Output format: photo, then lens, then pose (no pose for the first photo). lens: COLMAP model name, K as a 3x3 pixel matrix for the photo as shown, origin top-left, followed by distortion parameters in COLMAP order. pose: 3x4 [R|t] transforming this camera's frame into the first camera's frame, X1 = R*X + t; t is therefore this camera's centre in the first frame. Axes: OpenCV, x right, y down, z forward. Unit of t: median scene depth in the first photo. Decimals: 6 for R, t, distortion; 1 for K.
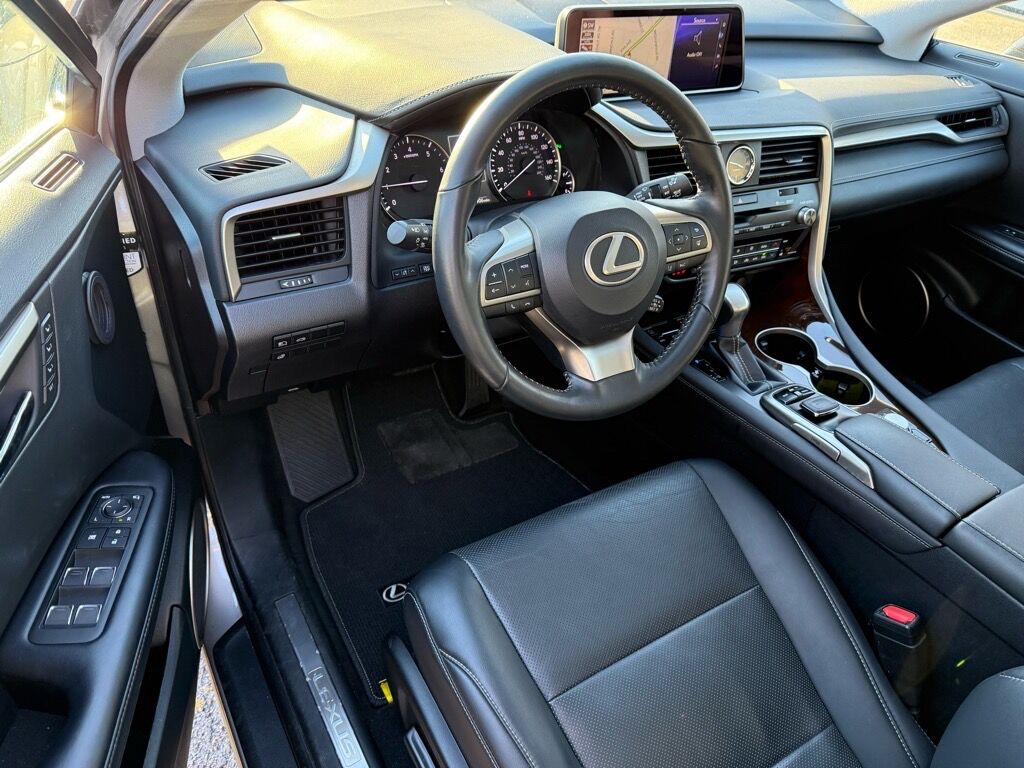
lens RADIAL K [[733.4, 0, 516.1], [0, 733.4, 383.9], [0, 0, 1]] dist [0.107155, -0.152820]
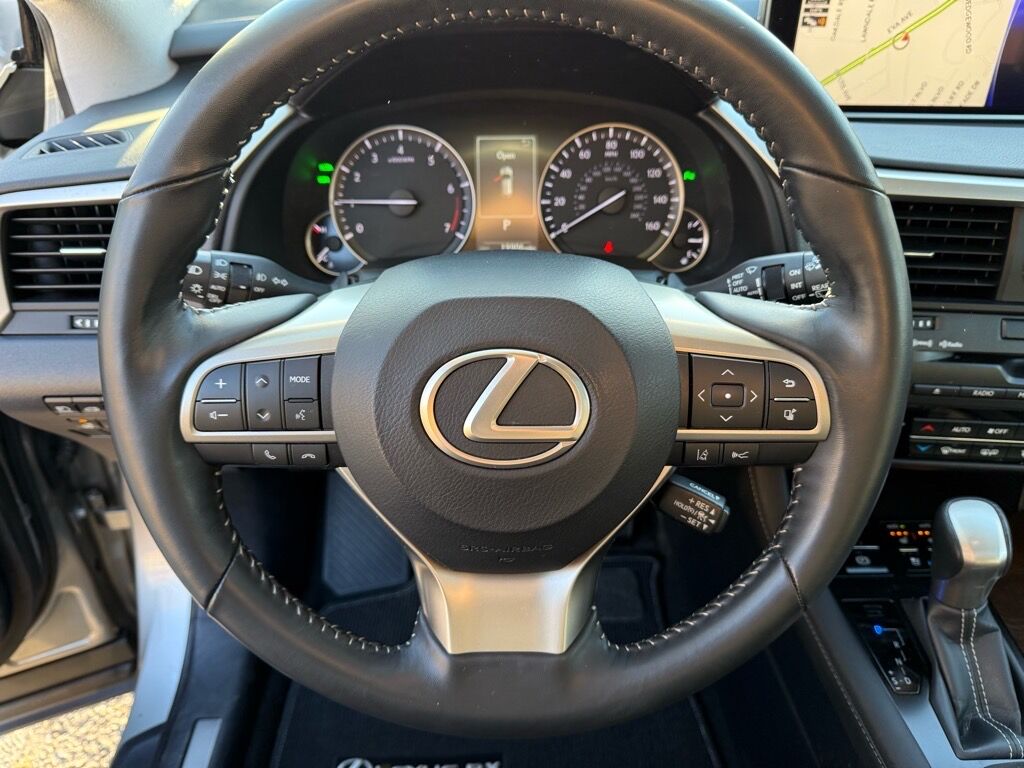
lens RADIAL K [[733.4, 0, 516.1], [0, 733.4, 383.9], [0, 0, 1]] dist [0.107155, -0.152820]
pose [[0.853807, 0.229692, -0.467179, 0.254432], [-0.254021, 0.967133, 0.011256, -0.143351], [0.454409, 0.109063, 0.884091, 0.467800]]
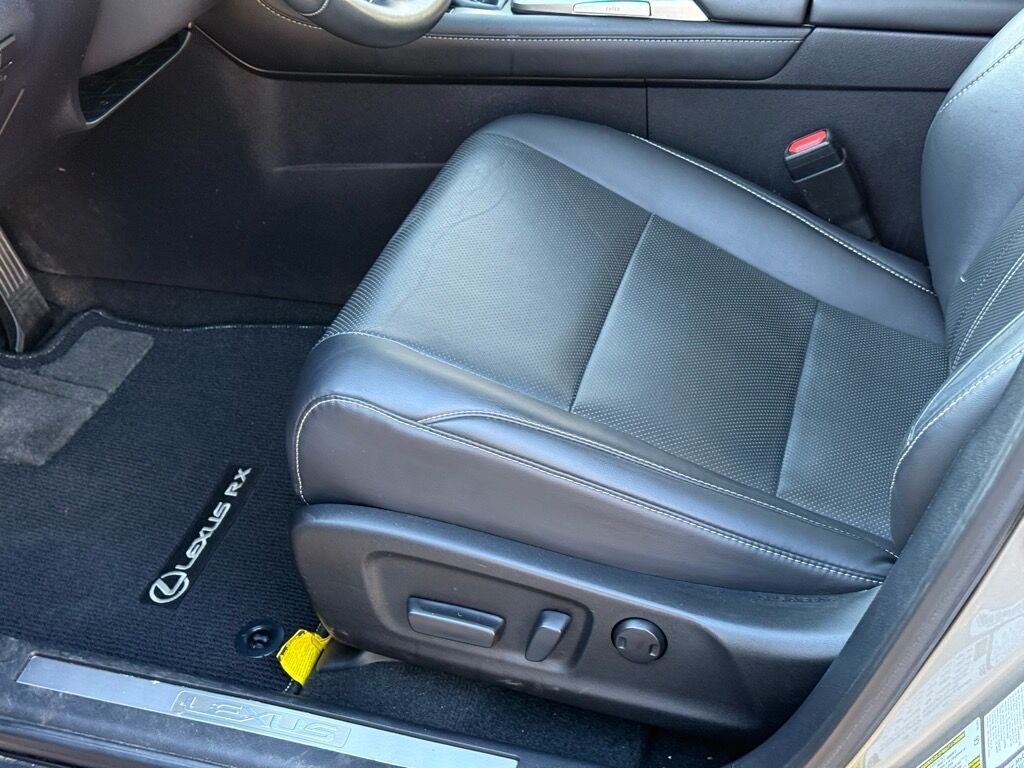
lens RADIAL K [[1437.1, 0, 512.0], [0, 1437.1, 384.0], [0, 0, 1]] dist [0.238110, -0.466743]
pose [[0.729901, -0.473329, 0.493158, -0.527708], [0.485797, 0.866750, 0.112894, 0.176267], [-0.480881, 0.157173, 0.862584, -0.129292]]
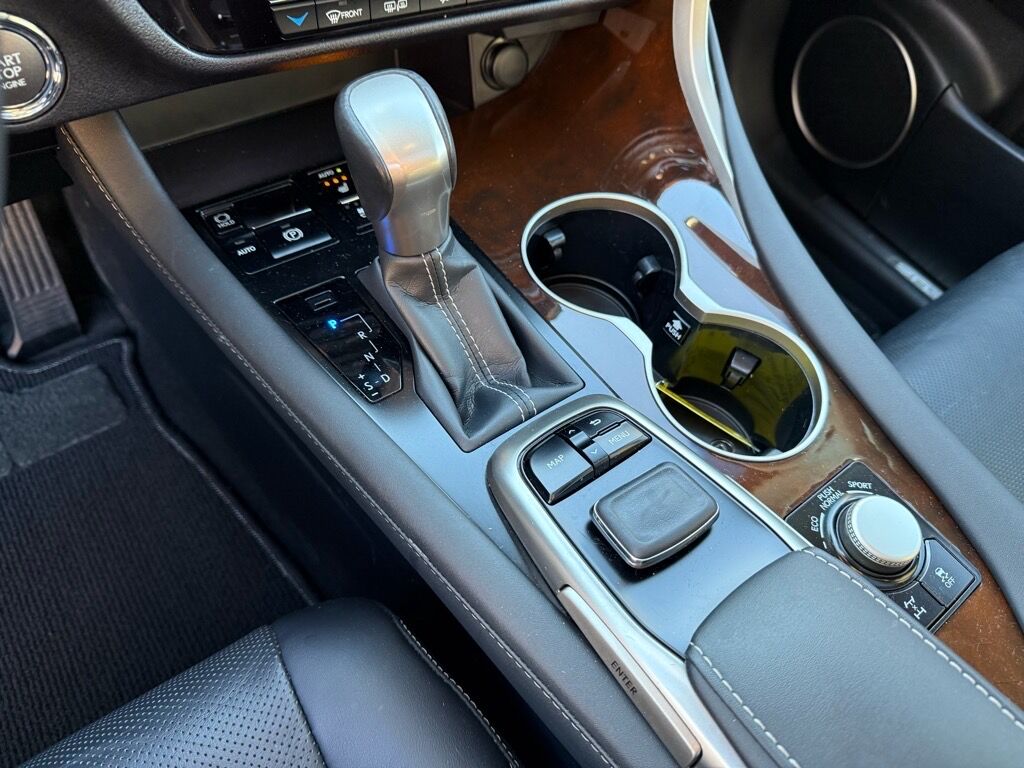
lens RADIAL K [[717.0, 0, 511.0], [0, 717.0, 429.4], [0, 0, 1]] dist [0.003702, -0.003552]
pose [[0.995543, -0.046569, 0.082004, 0.321448], [0.016024, 0.940458, 0.339531, -0.102729], [-0.092933, -0.336704, 0.937013, 0.722737]]
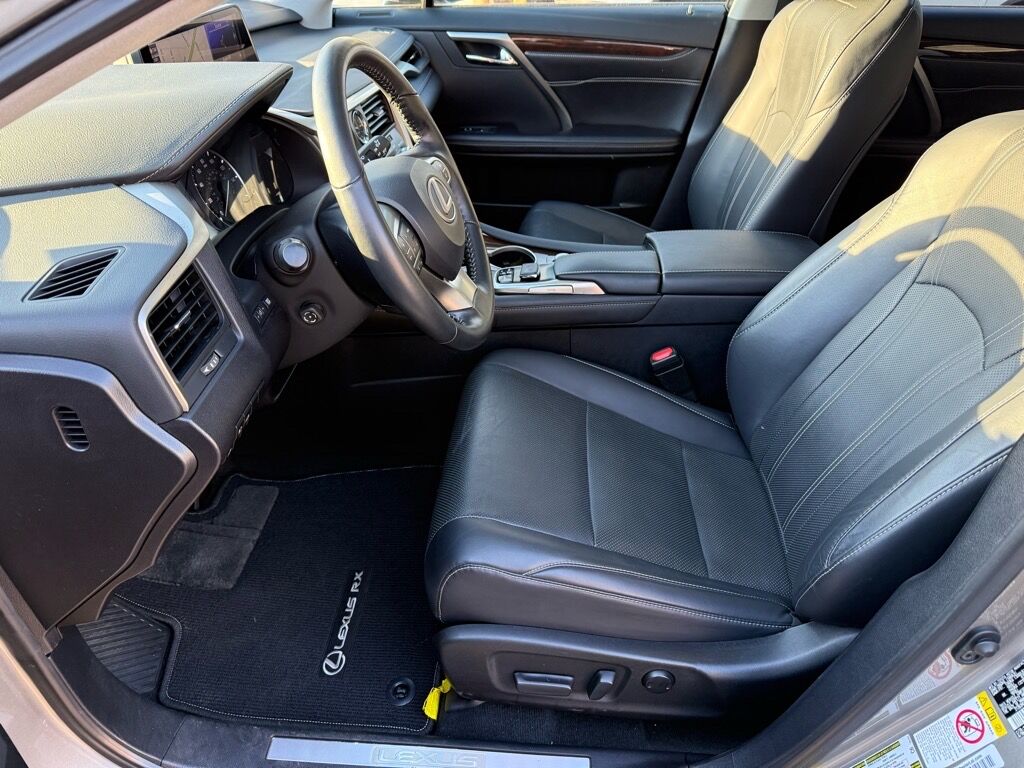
lens RADIAL K [[733.4, 0, 516.1], [0, 733.4, 383.9], [0, 0, 1]] dist [0.107155, -0.152820]
pose [[0.564659, -0.528154, 0.634203, -0.519054], [0.540046, 0.817528, 0.199997, -0.077197], [-0.624108, 0.229569, 0.746852, 0.098795]]
